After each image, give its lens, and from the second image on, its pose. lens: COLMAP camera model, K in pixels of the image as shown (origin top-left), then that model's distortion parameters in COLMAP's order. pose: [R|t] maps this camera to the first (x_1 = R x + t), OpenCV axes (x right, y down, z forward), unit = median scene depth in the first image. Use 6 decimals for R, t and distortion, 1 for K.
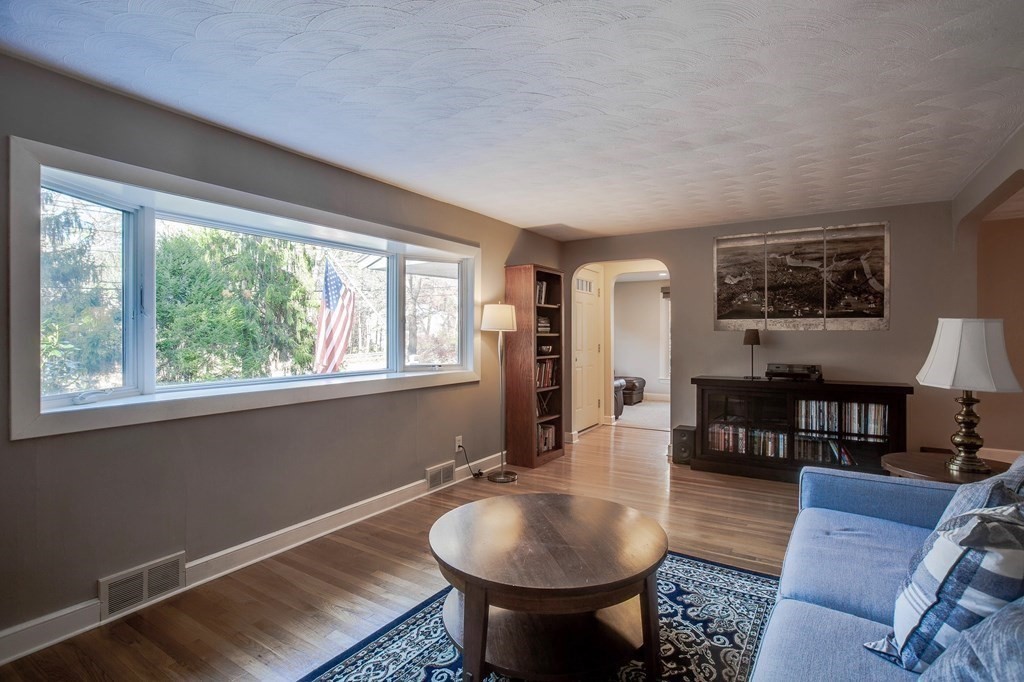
lens RADIAL K [[518.0, 0, 512.0], [0, 518.0, 341.0], [0, 0, 1]] dist [-0.001617, -0.000342]
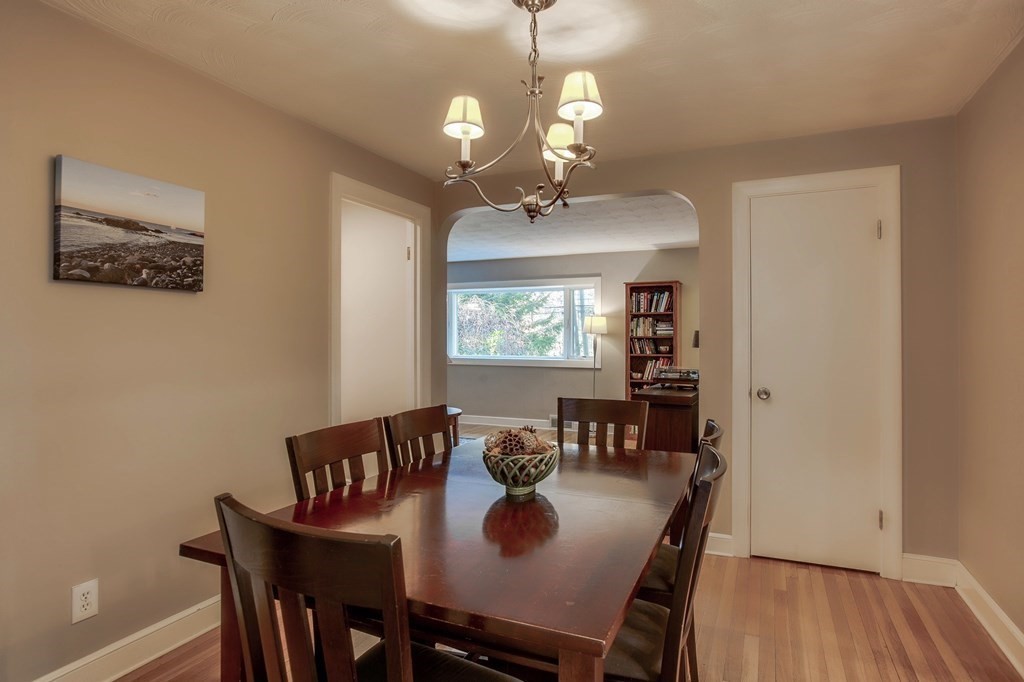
lens RADIAL K [[566.7, 0, 512.0], [0, 566.7, 341.0], [0, 0, 1]] dist [-0.068649, 0.042414]
pose [[0.166251, -0.003368, -0.986078, 2.613079], [-0.016547, 0.999844, -0.006205, 0.025782], [0.985945, 0.017348, 0.166169, 0.882510]]
